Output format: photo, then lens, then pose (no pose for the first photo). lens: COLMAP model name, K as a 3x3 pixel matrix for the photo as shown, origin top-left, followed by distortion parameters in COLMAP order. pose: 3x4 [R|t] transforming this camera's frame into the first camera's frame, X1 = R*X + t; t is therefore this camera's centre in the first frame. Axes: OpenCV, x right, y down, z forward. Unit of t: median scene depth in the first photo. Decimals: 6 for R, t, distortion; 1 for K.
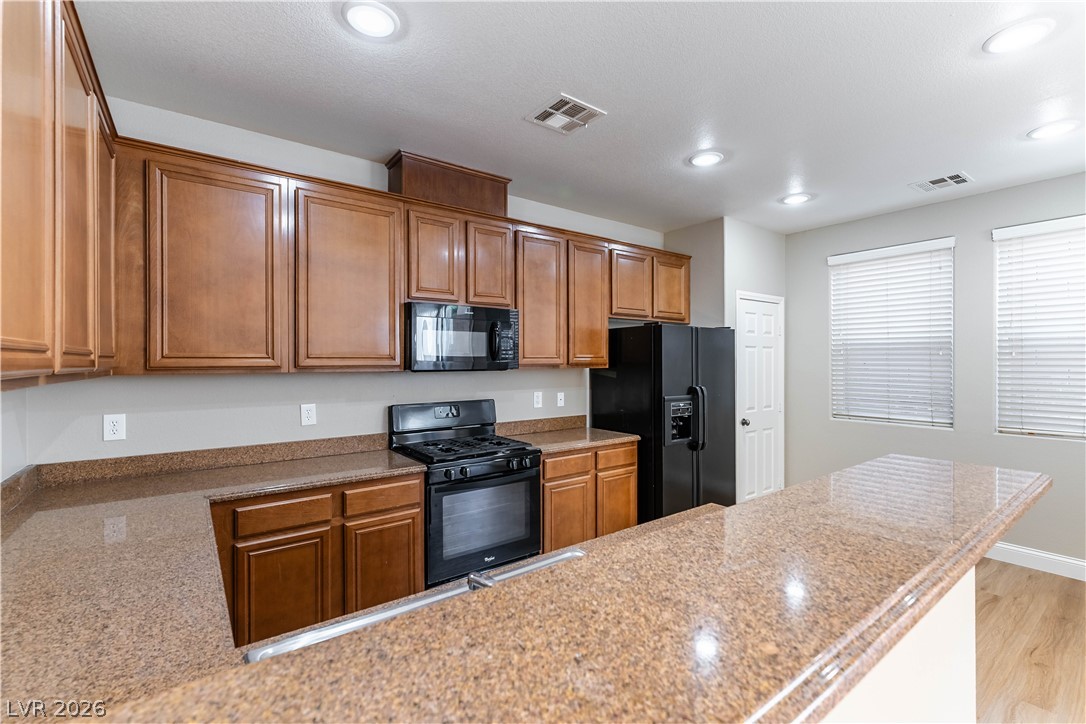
lens RADIAL K [[470.5, 0, 537.9], [0, 470.5, 363.3], [0, 0, 1]] dist [0.000738, -0.001866]
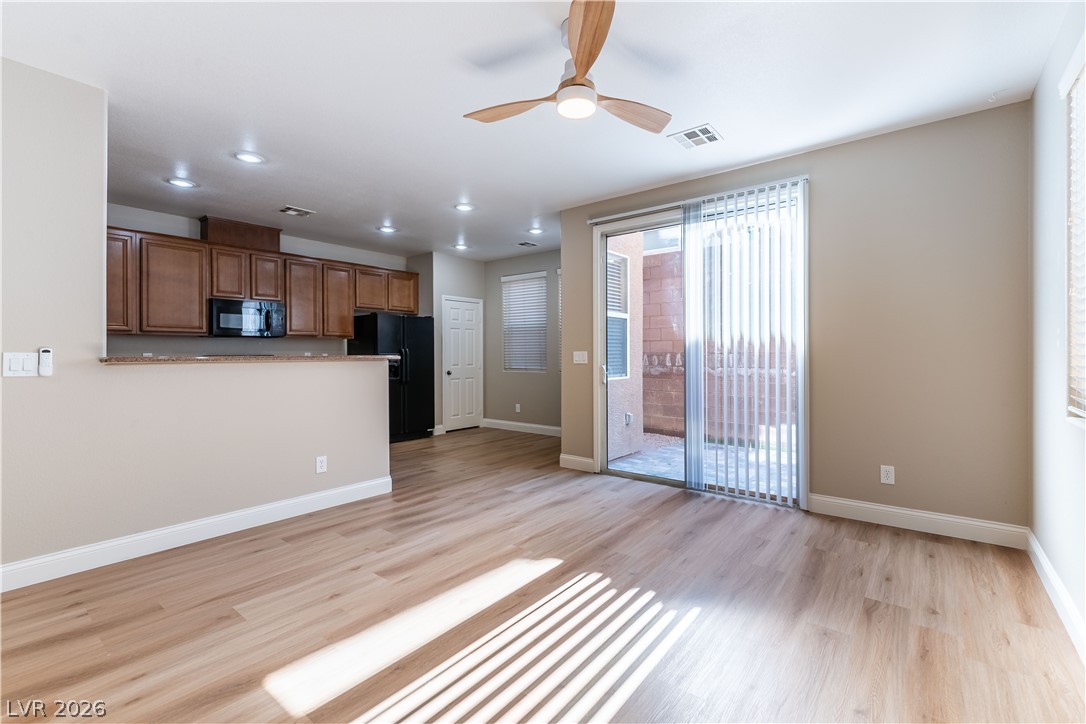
lens RADIAL K [[470.5, 0, 540.8], [0, 470.5, 354.4], [0, 0, 1]] dist [0.000738, -0.001866]
pose [[0.964708, -0.001729, 0.263316, 0.375840], [0.002228, 0.999996, -0.001595, 0.074711], [-0.263312, 0.002125, 0.964708, -0.868085]]
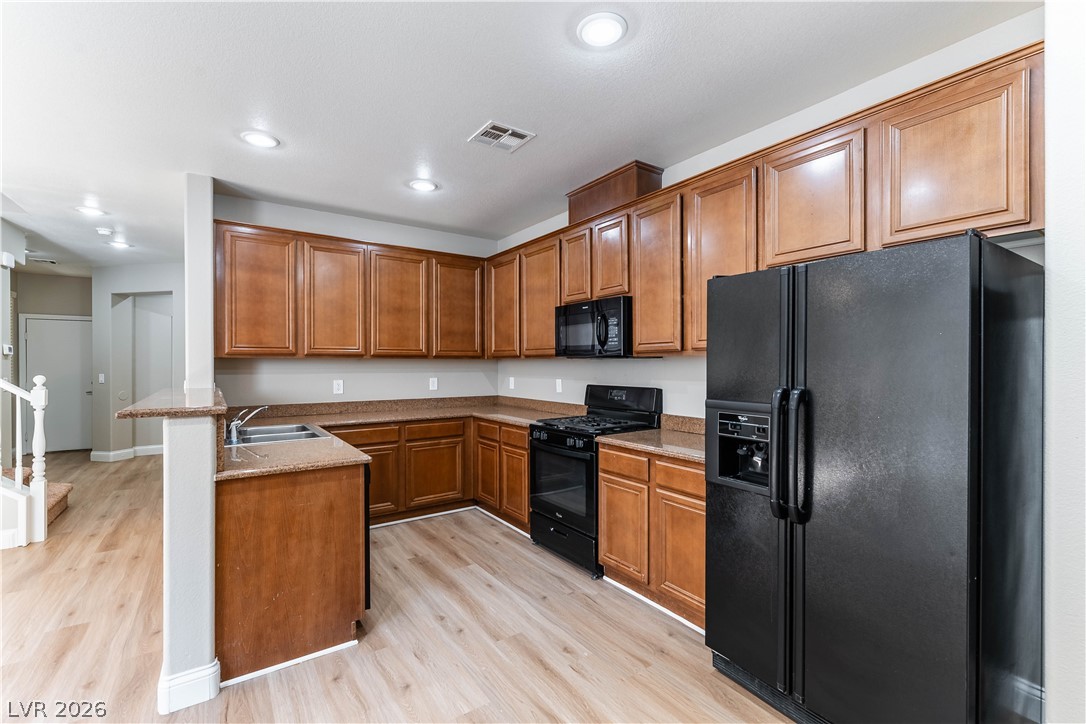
lens RADIAL K [[470.5, 0, 551.6], [0, 470.5, 369.8], [0, 0, 1]] dist [0.000738, -0.001866]
pose [[0.007968, 0.018436, -0.999798, 0.832619], [-0.003670, 0.999824, 0.018407, 0.020892], [0.999962, 0.003523, 0.008034, 0.750888]]
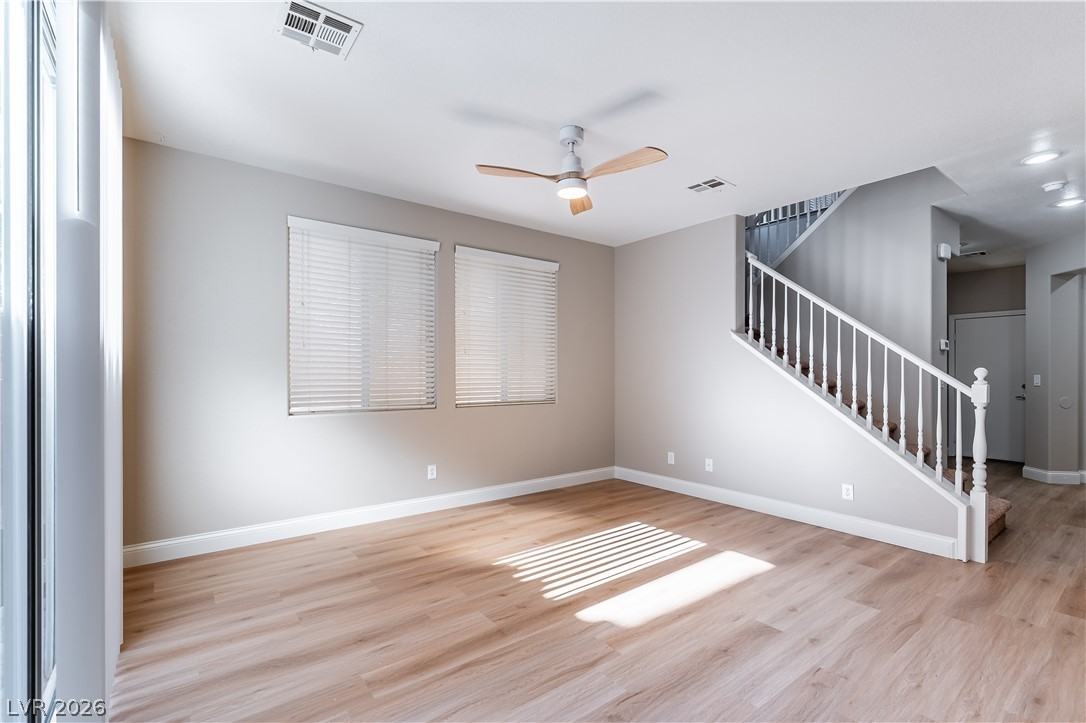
lens RADIAL K [[470.5, 0, 543.0], [0, 470.5, 367.4], [0, 0, 1]] dist [0.000738, -0.001866]
pose [[-0.999456, 0.001545, -0.032931, 0.656172], [0.001860, 0.999953, -0.009540, 0.060370], [0.032915, -0.009597, -0.999412, 0.505907]]
